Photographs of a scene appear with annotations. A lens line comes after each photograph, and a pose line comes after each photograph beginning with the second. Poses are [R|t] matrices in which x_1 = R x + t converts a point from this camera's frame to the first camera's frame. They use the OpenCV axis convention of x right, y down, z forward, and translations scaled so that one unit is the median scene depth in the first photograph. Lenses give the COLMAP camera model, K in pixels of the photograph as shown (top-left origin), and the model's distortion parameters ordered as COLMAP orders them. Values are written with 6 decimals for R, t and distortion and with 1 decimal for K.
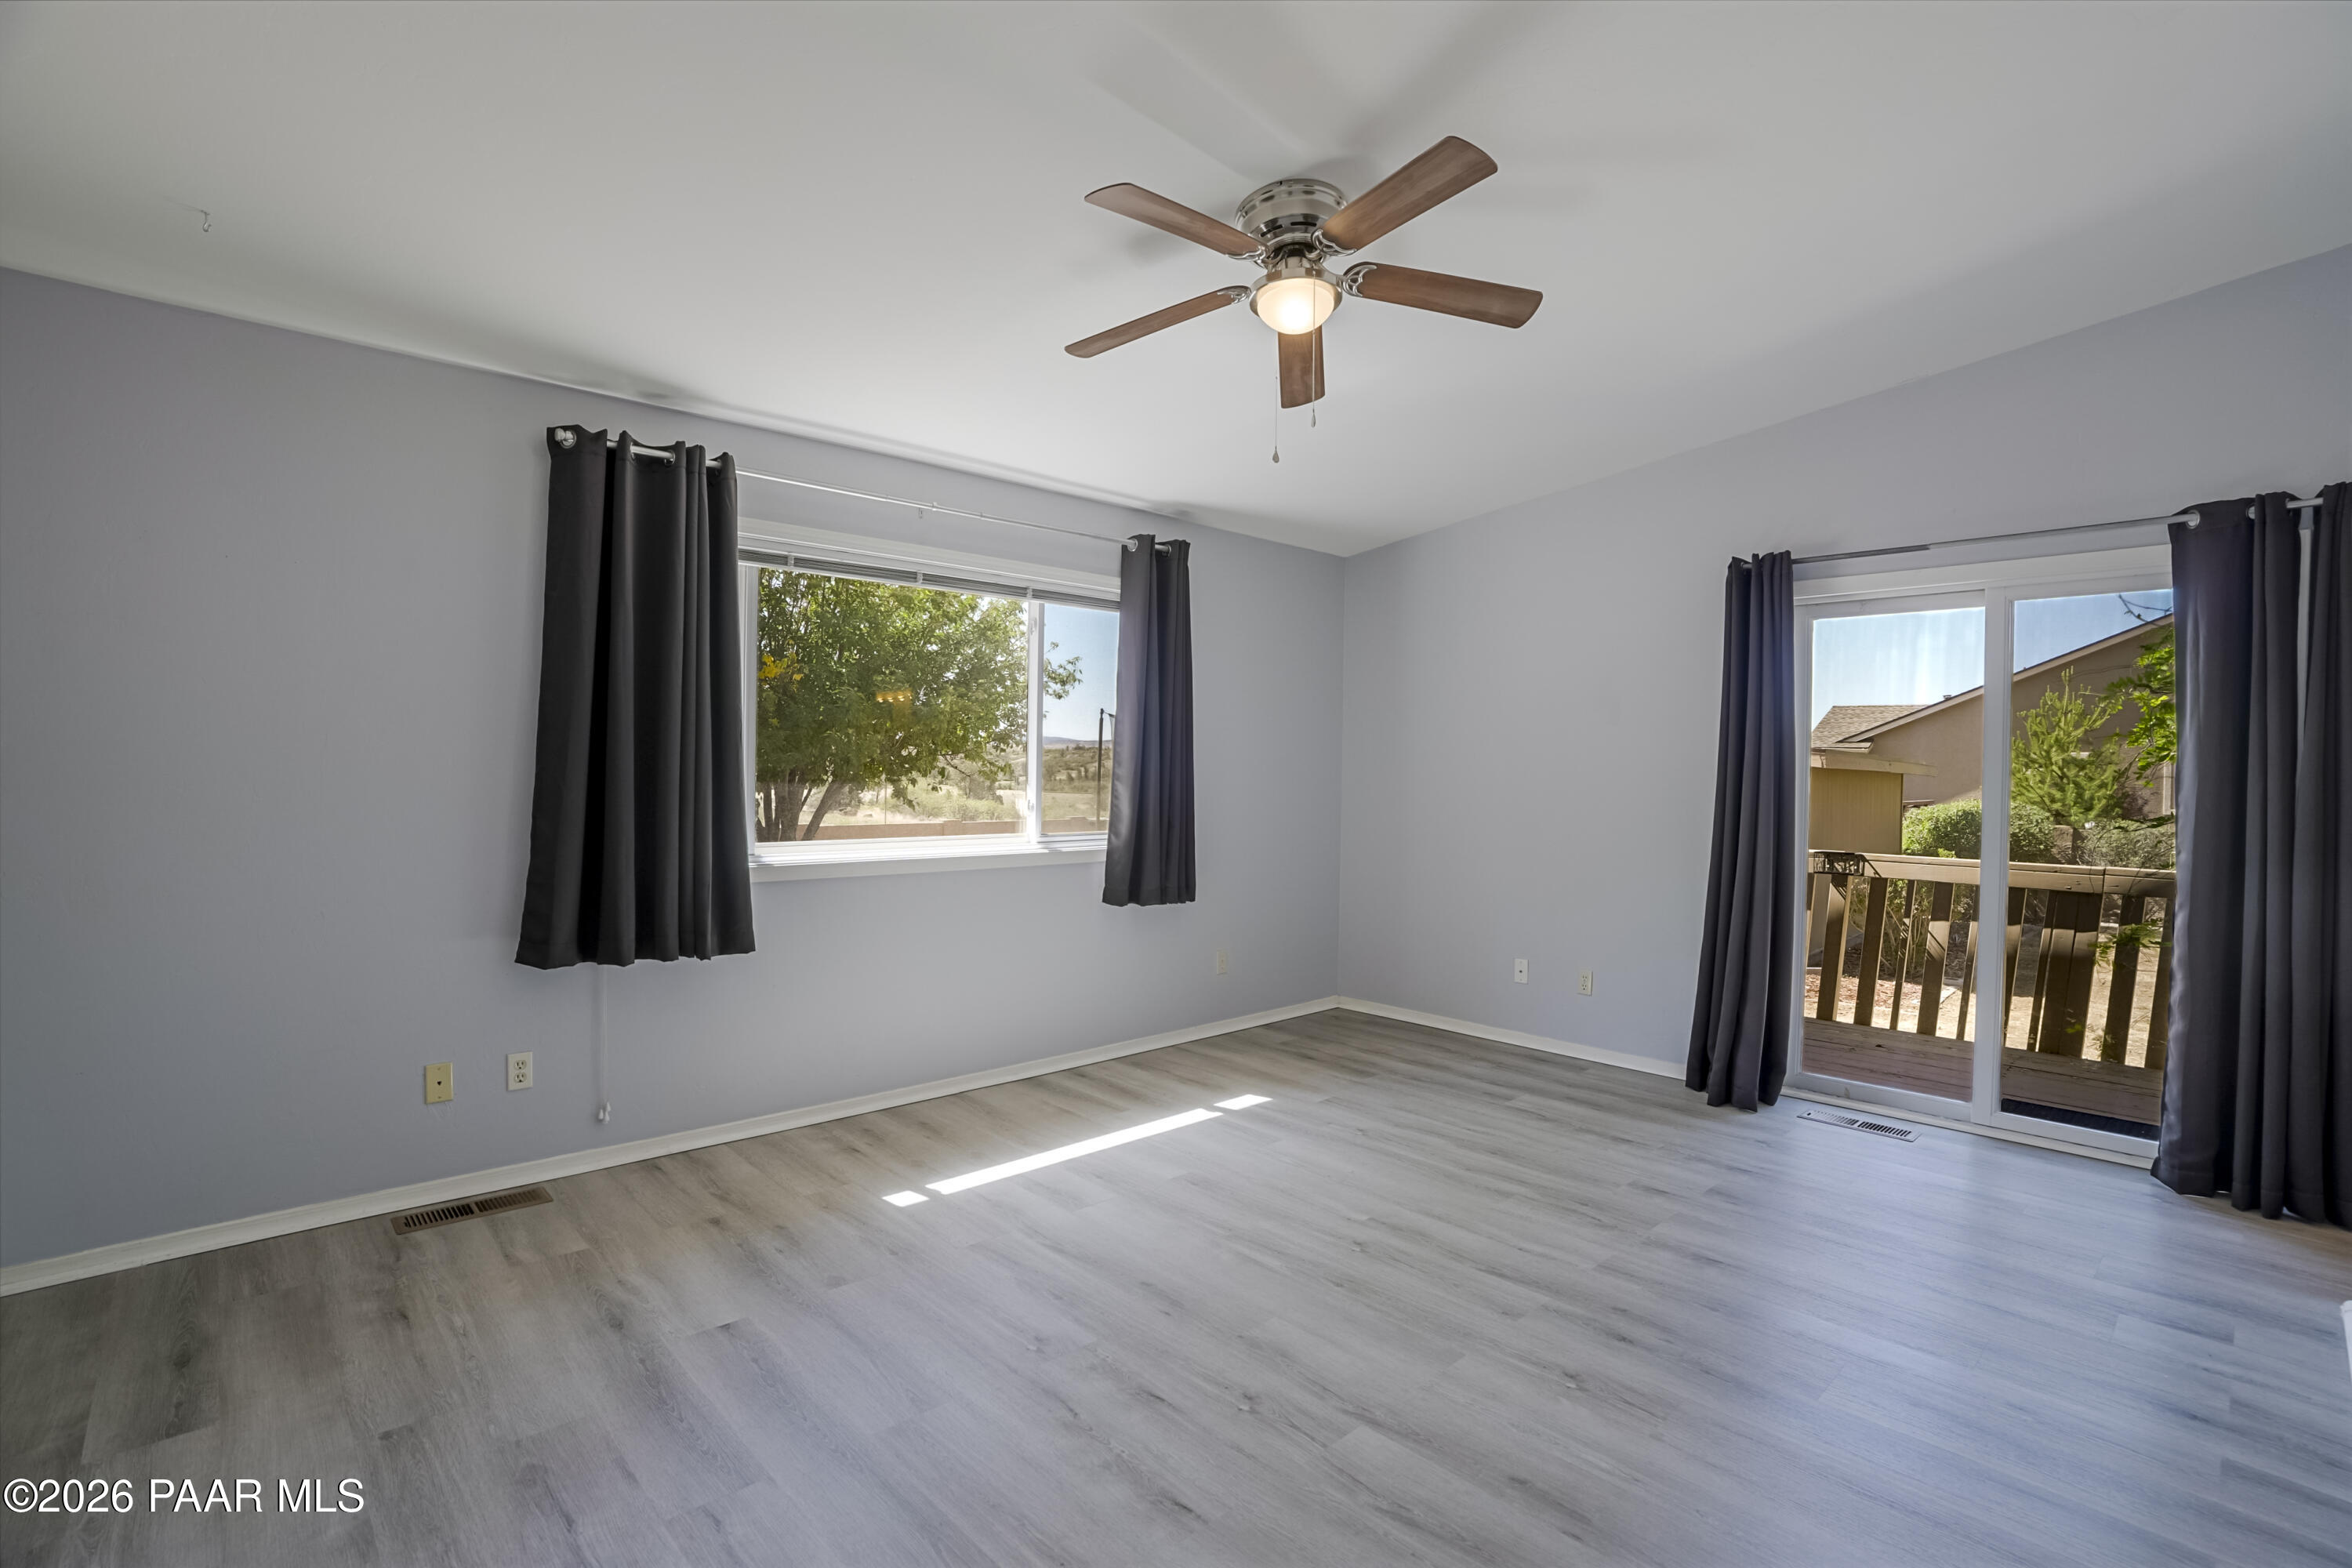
lens RADIAL K [[1048.7, 0, 1170.8], [0, 1048.7, 773.1], [0, 0, 1]] dist [-0.012999, 0.000999]
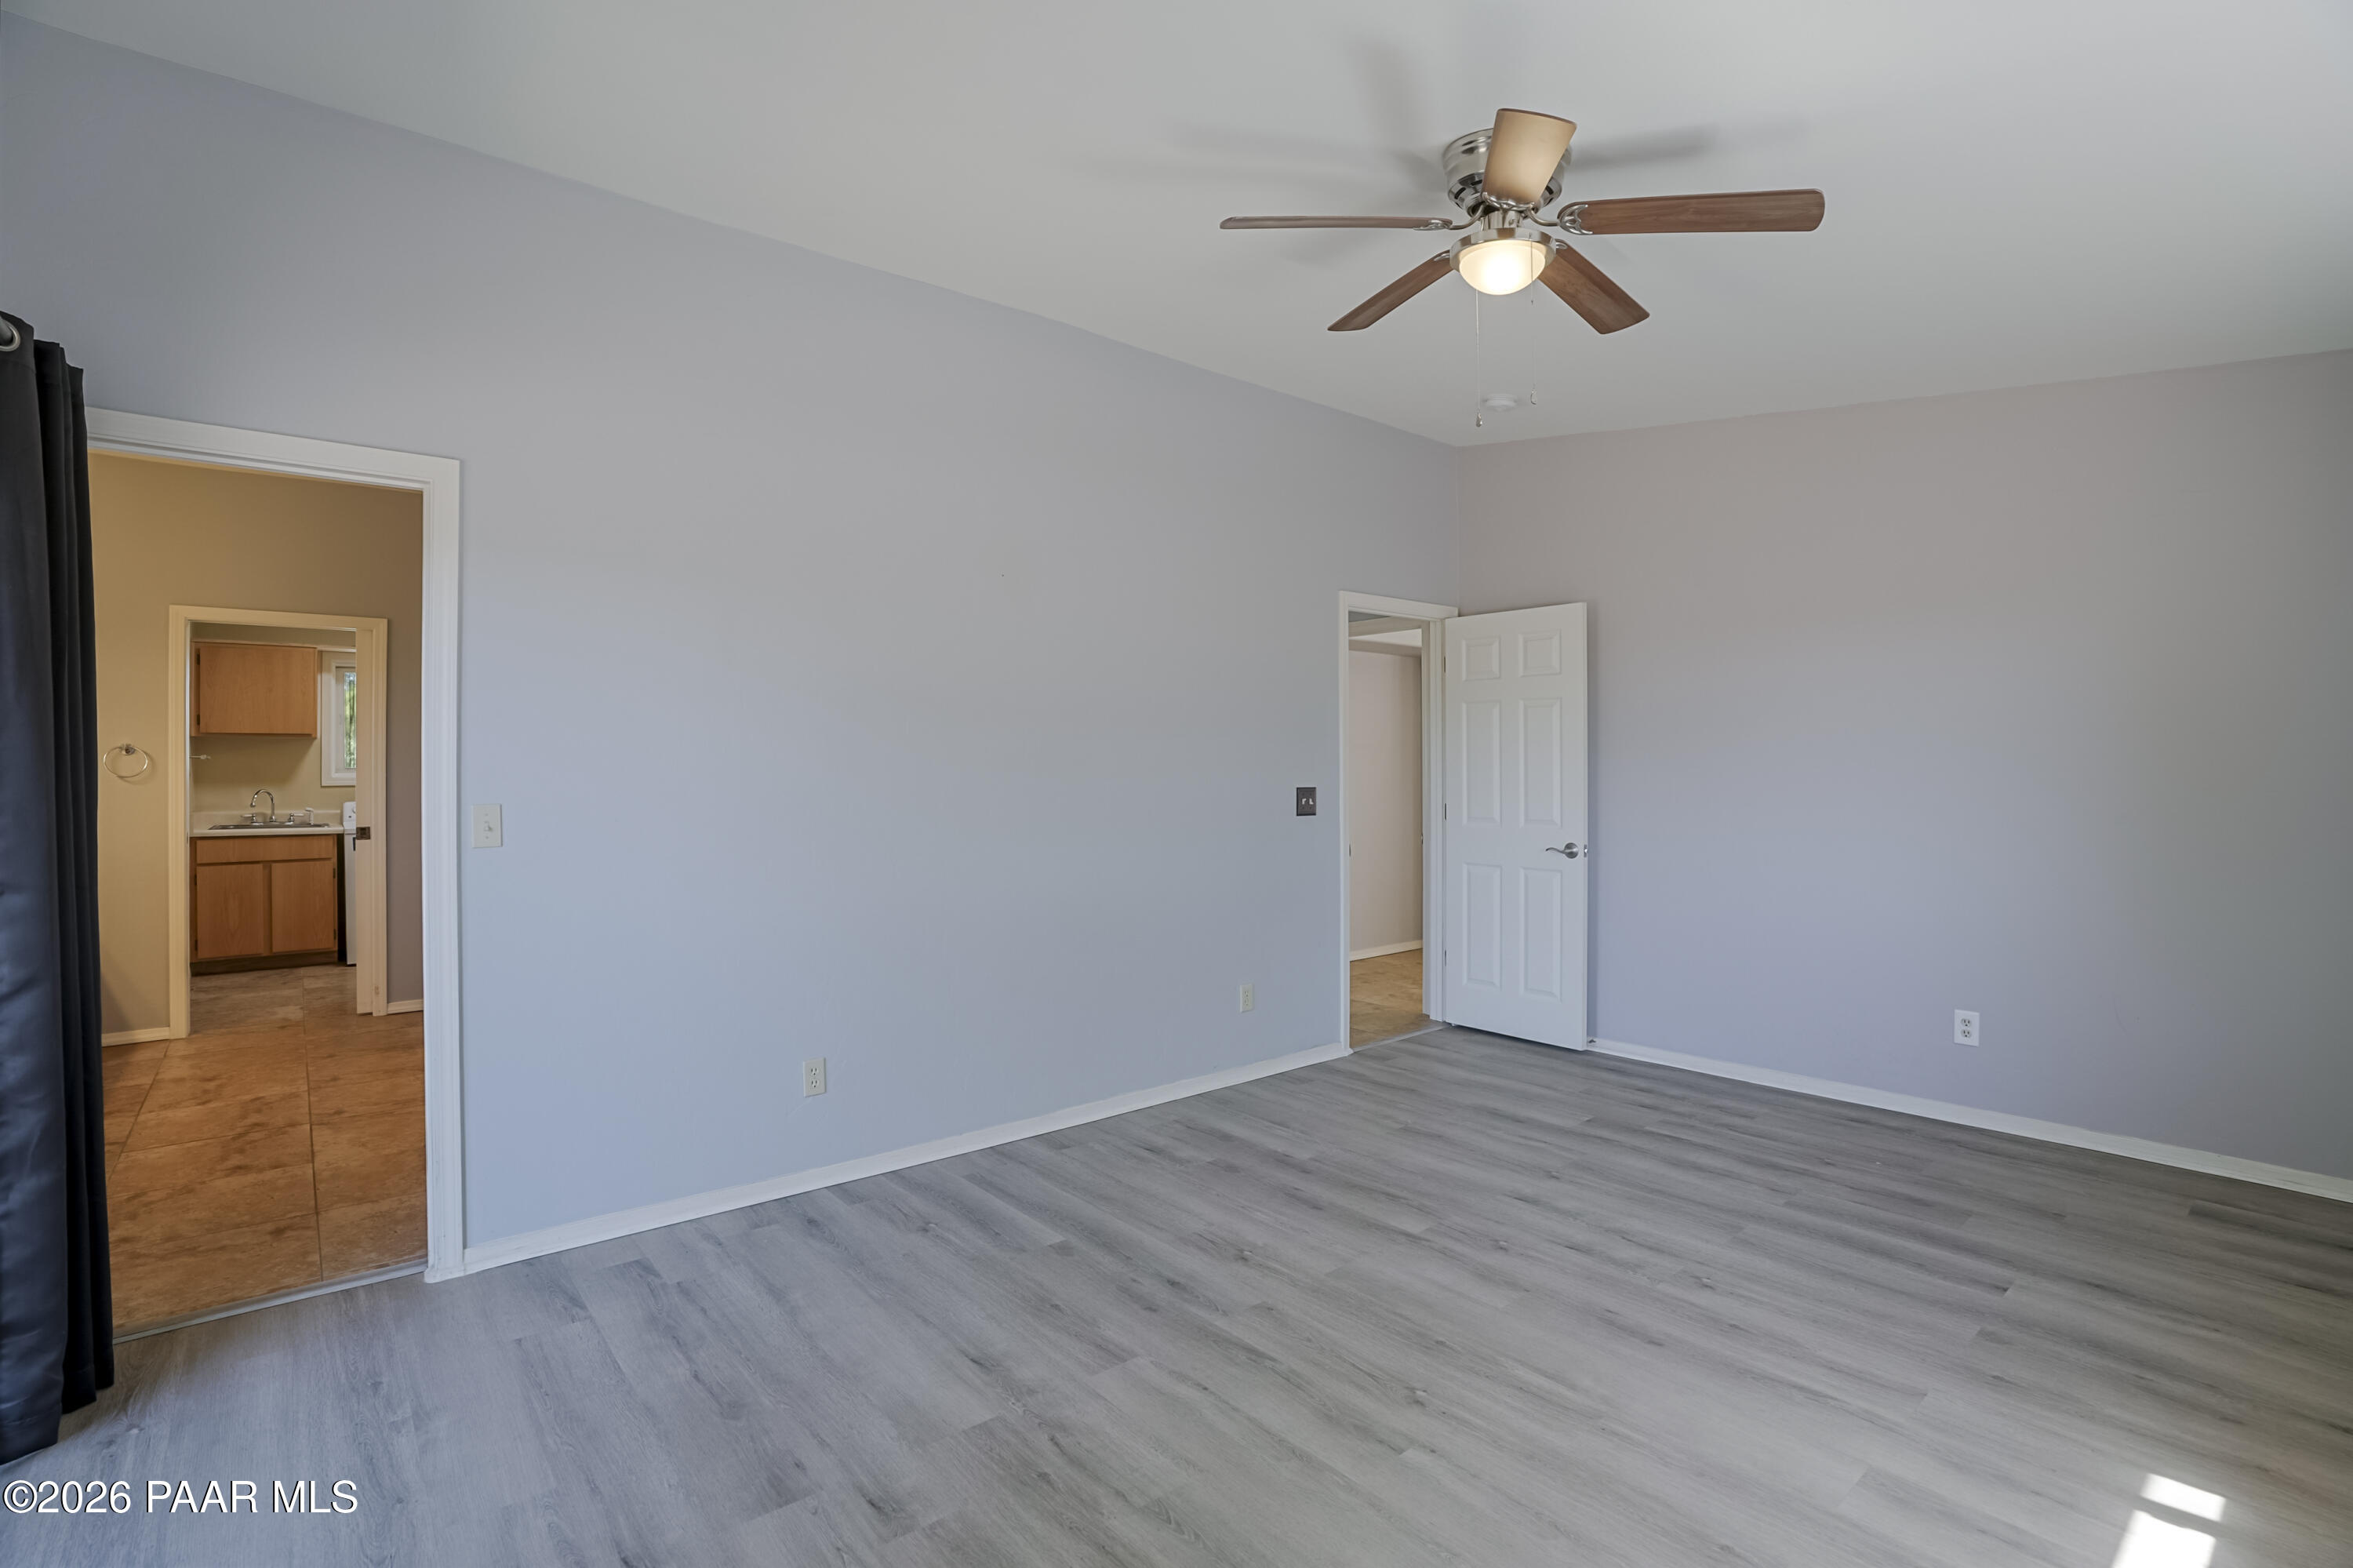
lens RADIAL K [[1049.2, 0, 1171.3], [0, 1049.2, 773.1], [0, 0, 1]] dist [-0.012999, 0.000999]
pose [[-0.998532, -0.016583, 0.051555, 0.380385], [-0.016219, 0.999840, 0.007480, -0.002179], [-0.051671, 0.006632, -0.998642, 2.049949]]
